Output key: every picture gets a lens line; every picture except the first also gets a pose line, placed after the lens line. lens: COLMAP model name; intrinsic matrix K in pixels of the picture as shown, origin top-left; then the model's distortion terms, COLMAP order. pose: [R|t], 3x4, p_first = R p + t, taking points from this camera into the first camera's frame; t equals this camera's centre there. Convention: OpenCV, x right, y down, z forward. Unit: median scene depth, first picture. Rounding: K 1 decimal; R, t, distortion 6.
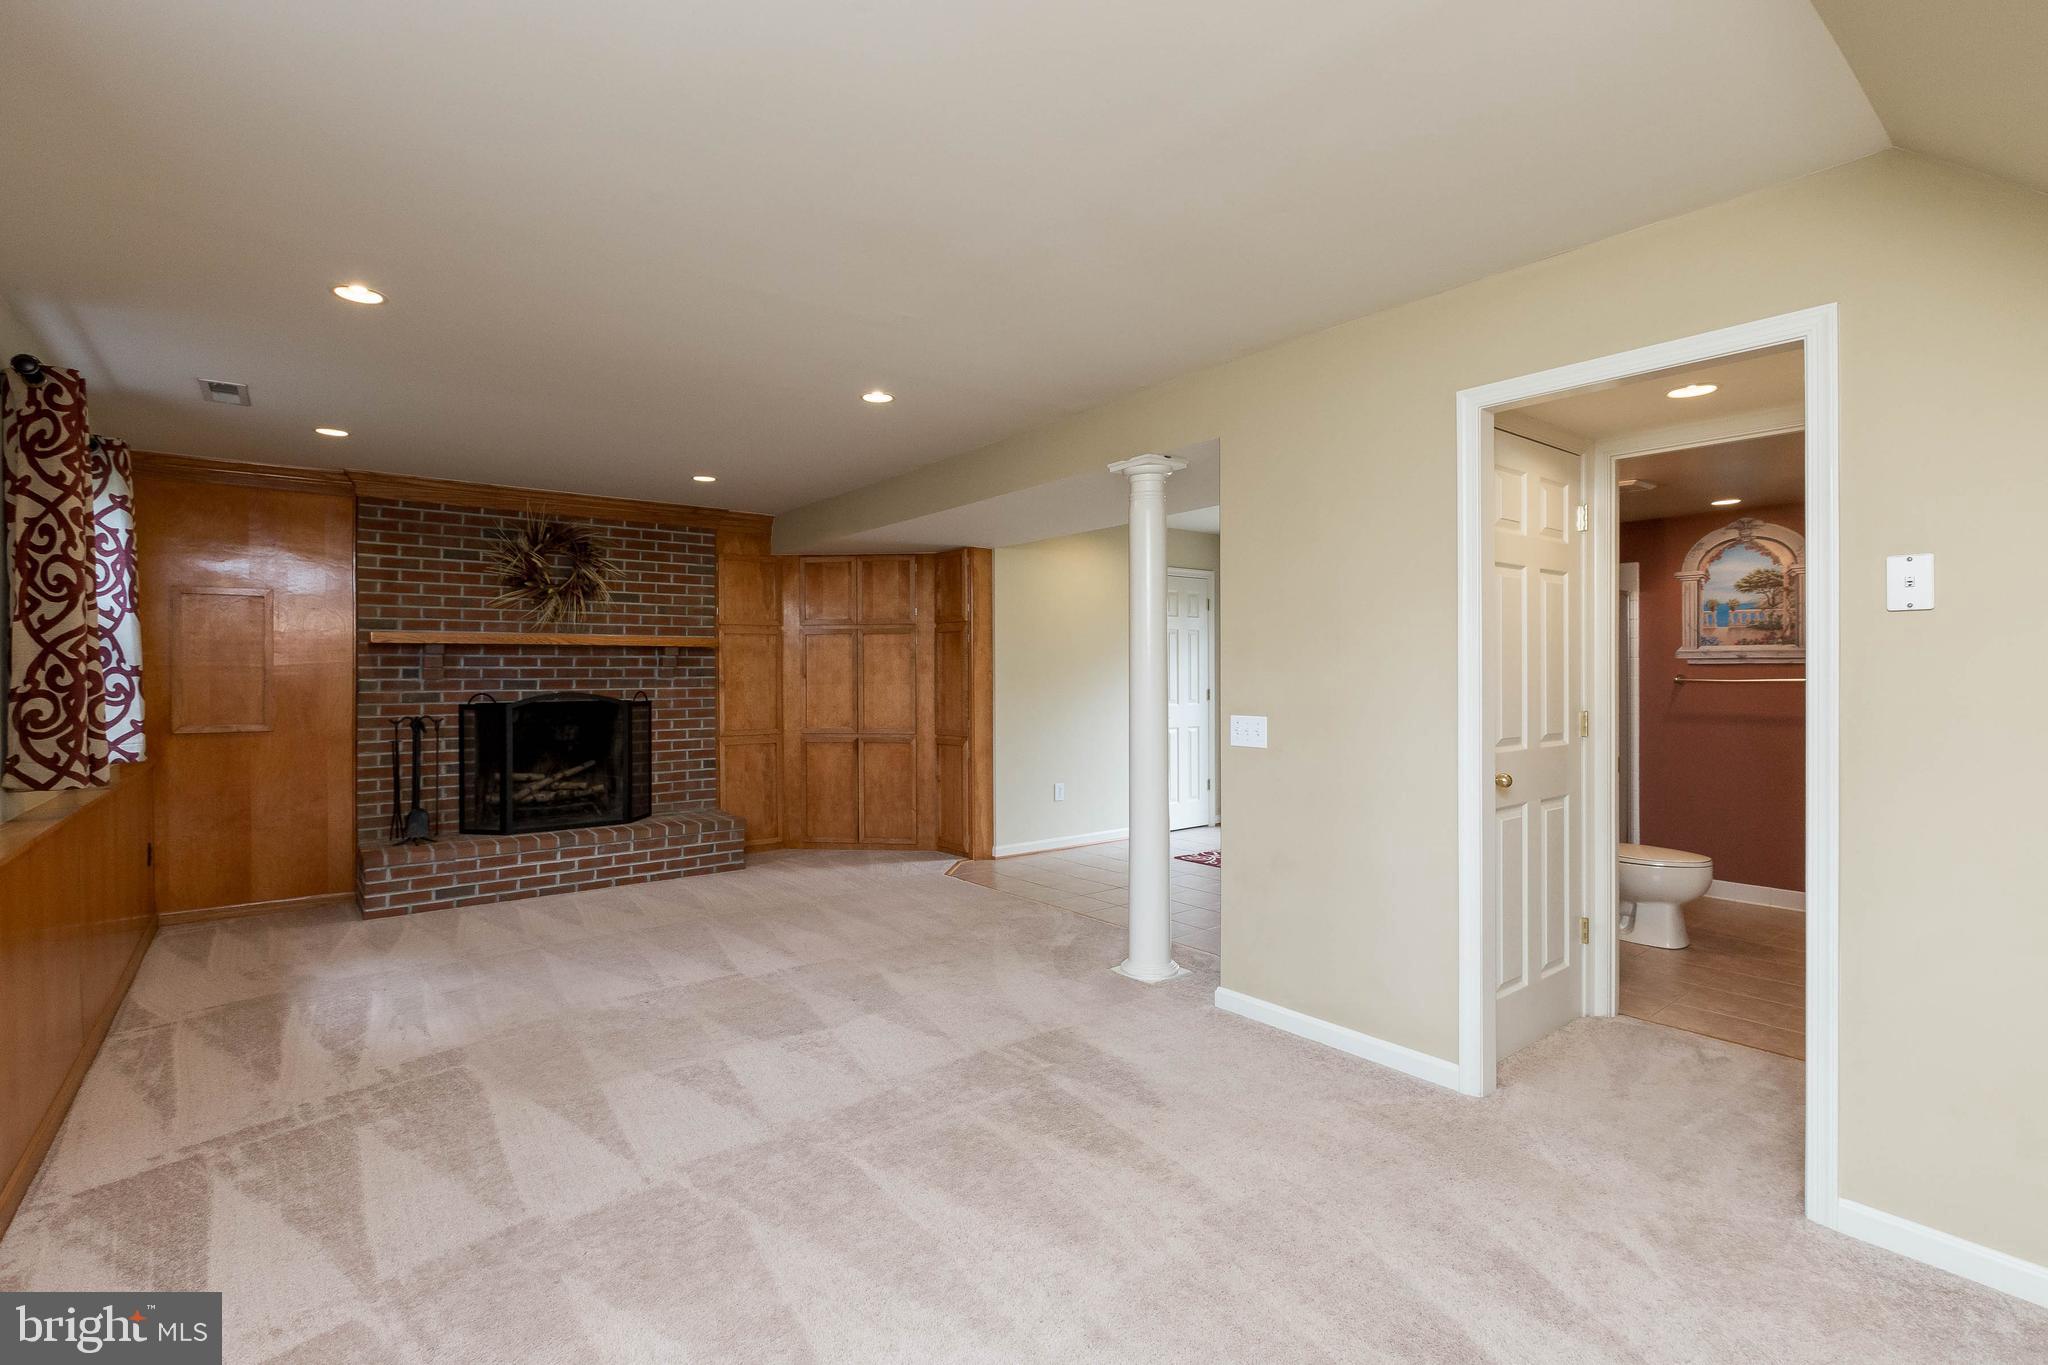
lens RADIAL K [[936.5, 0, 1014.5], [0, 936.5, 671.6], [0, 0, 1]] dist [0.000703, 0.000752]
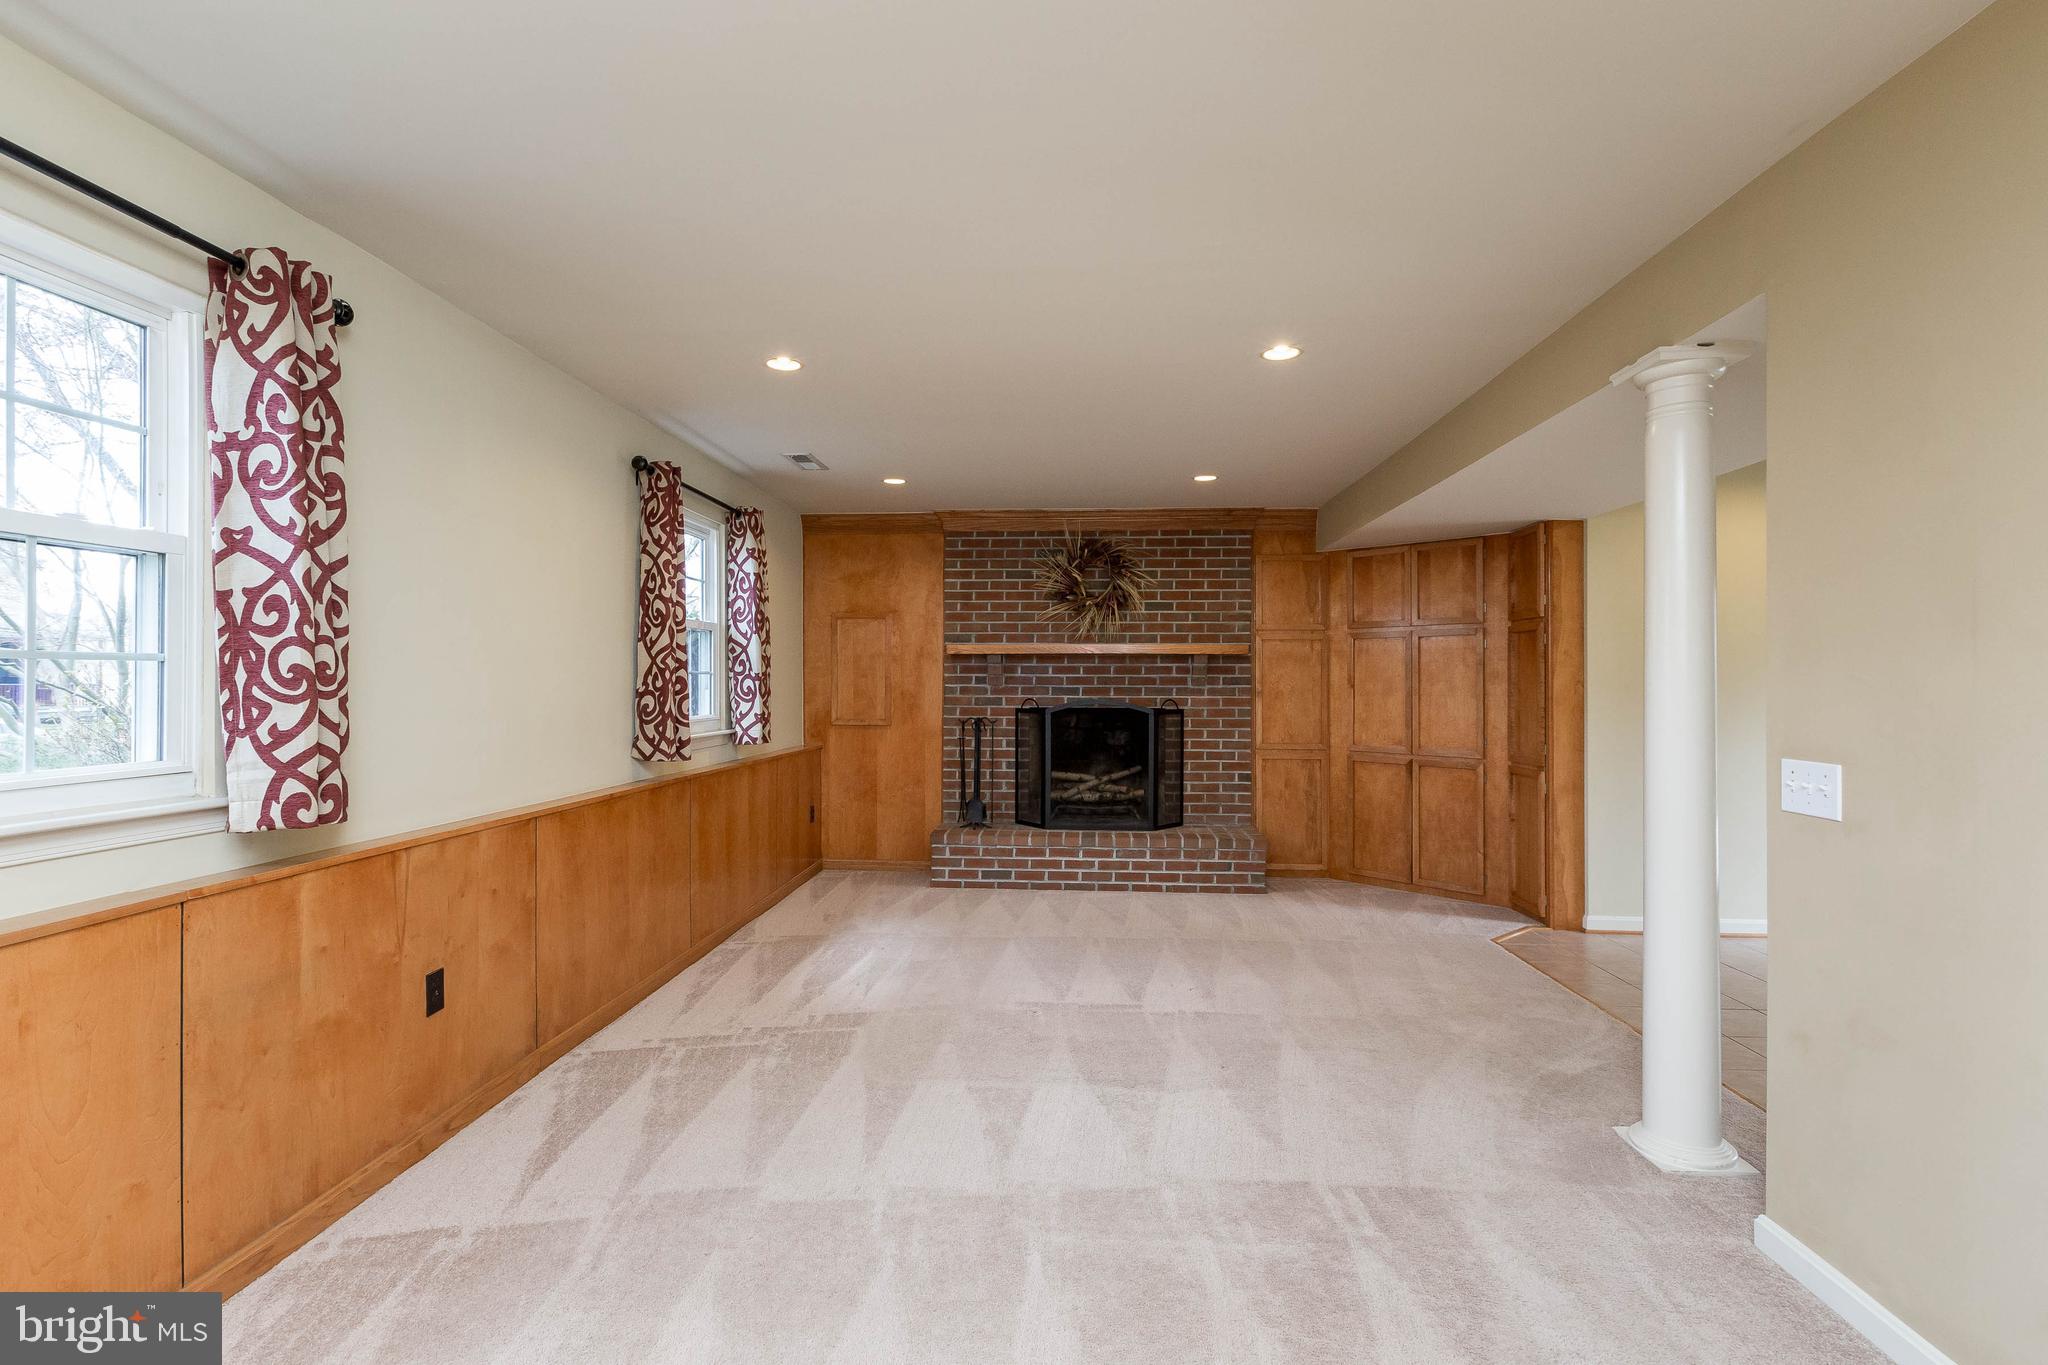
lens RADIAL K [[955.0, 0, 1021.4], [0, 955.0, 671.5], [0, 0, 1]] dist [-0.013993, 0.023466]
pose [[0.748410, 0.000016, -0.663237, 0.169624], [-0.006032, 0.999959, -0.006783, -0.000963], [0.663209, 0.009077, 0.748379, 0.145741]]
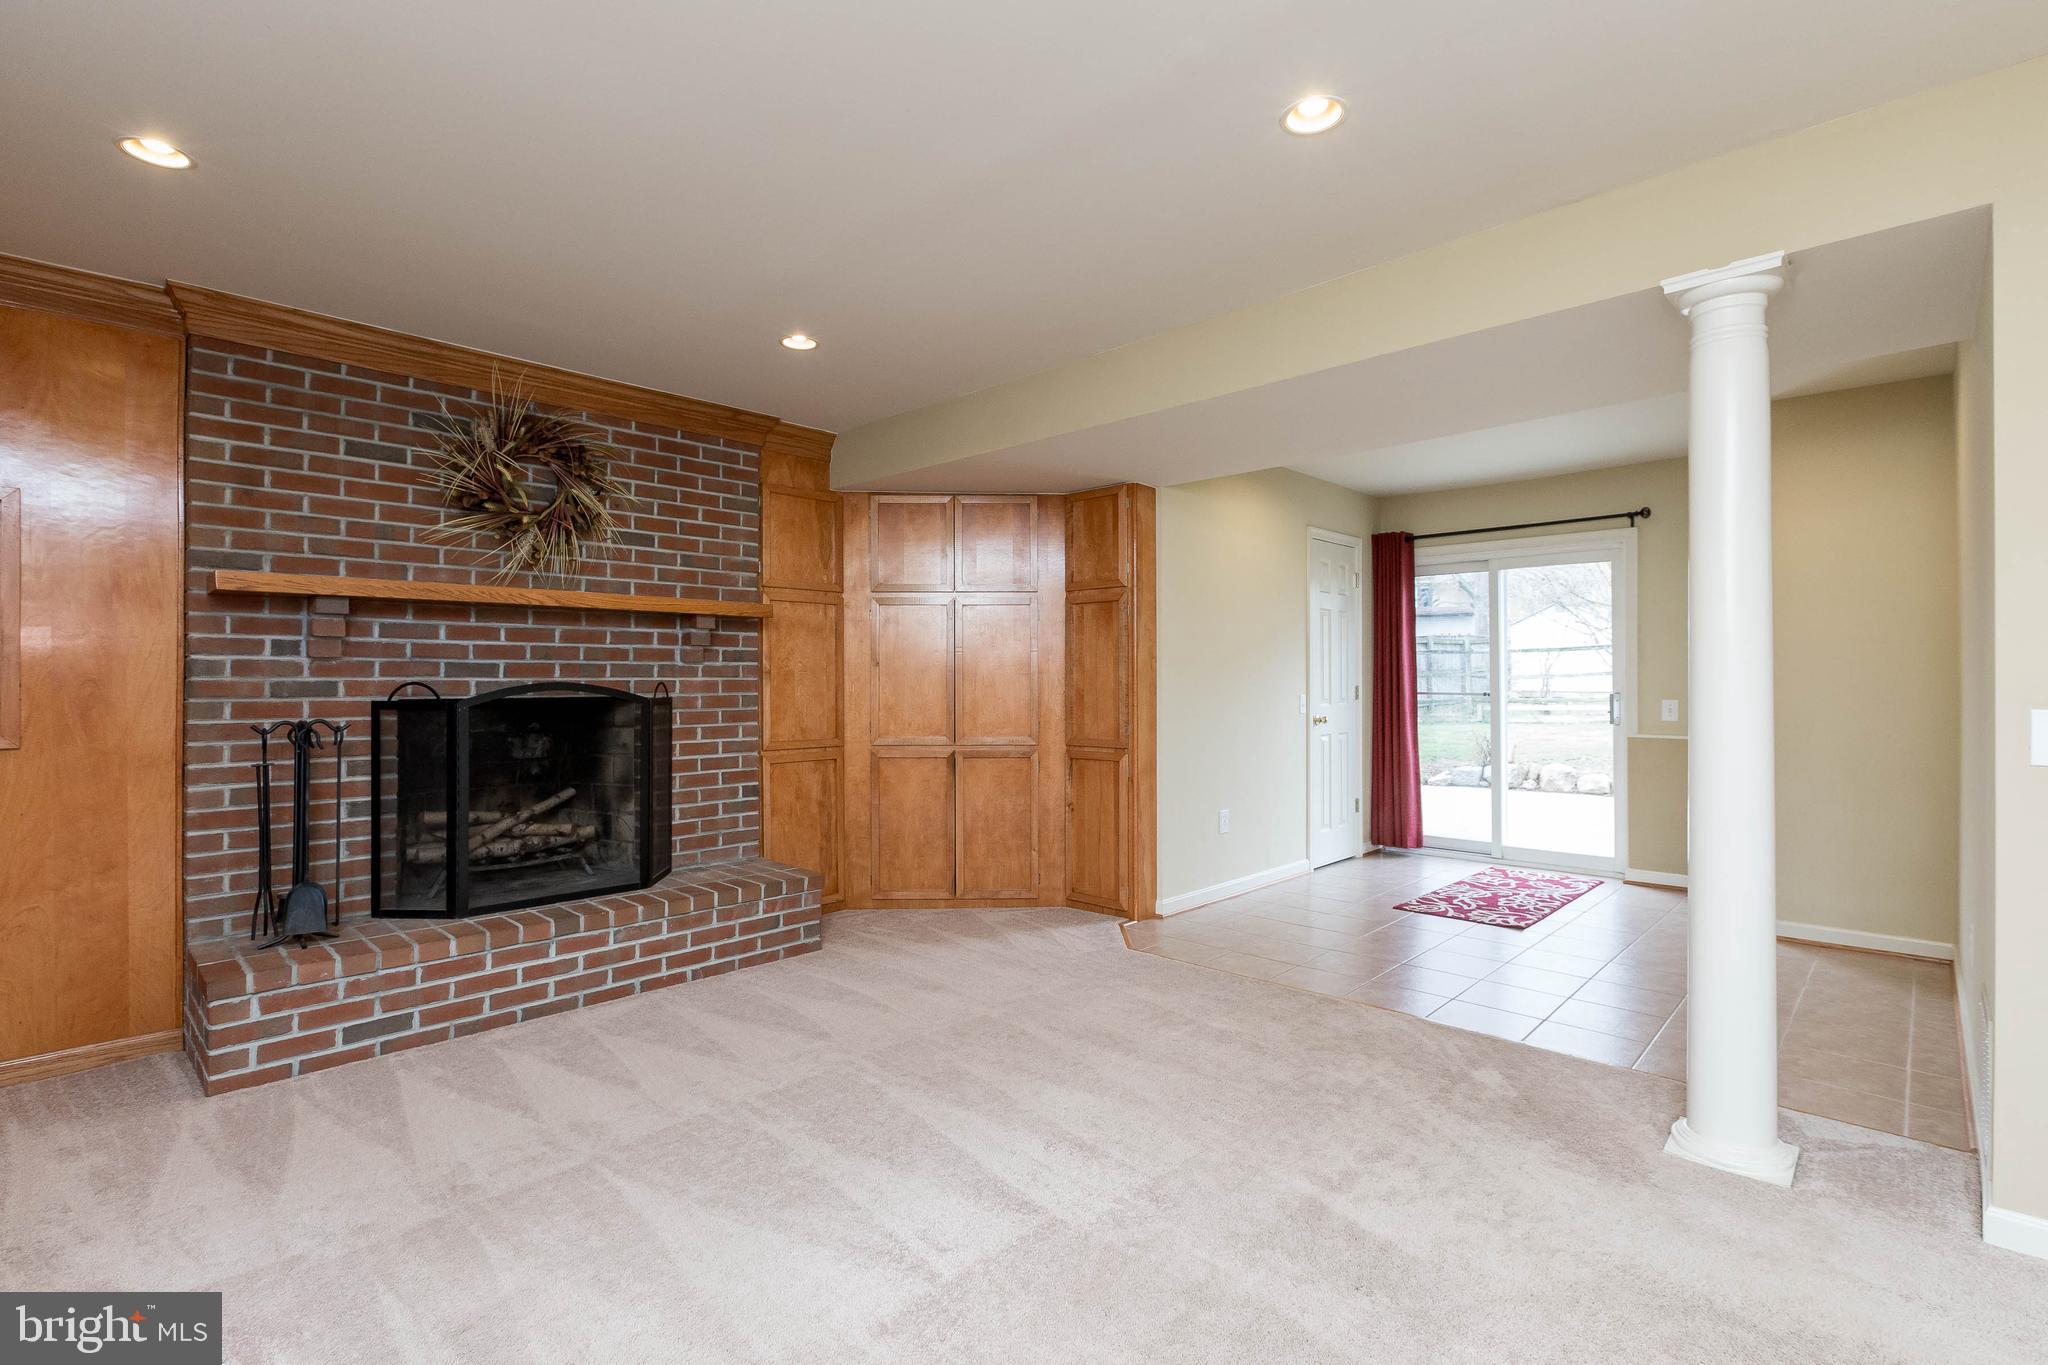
lens RADIAL K [[945.2, 0, 1020.8], [0, 945.2, 676.9], [0, 0, 1]] dist [-0.002649, -0.000952]
pose [[0.989486, 0.003405, 0.144592, -0.267515], [-0.003048, 0.999992, -0.002689, 0.019801], [-0.144600, 0.002220, 0.989488, 0.340949]]
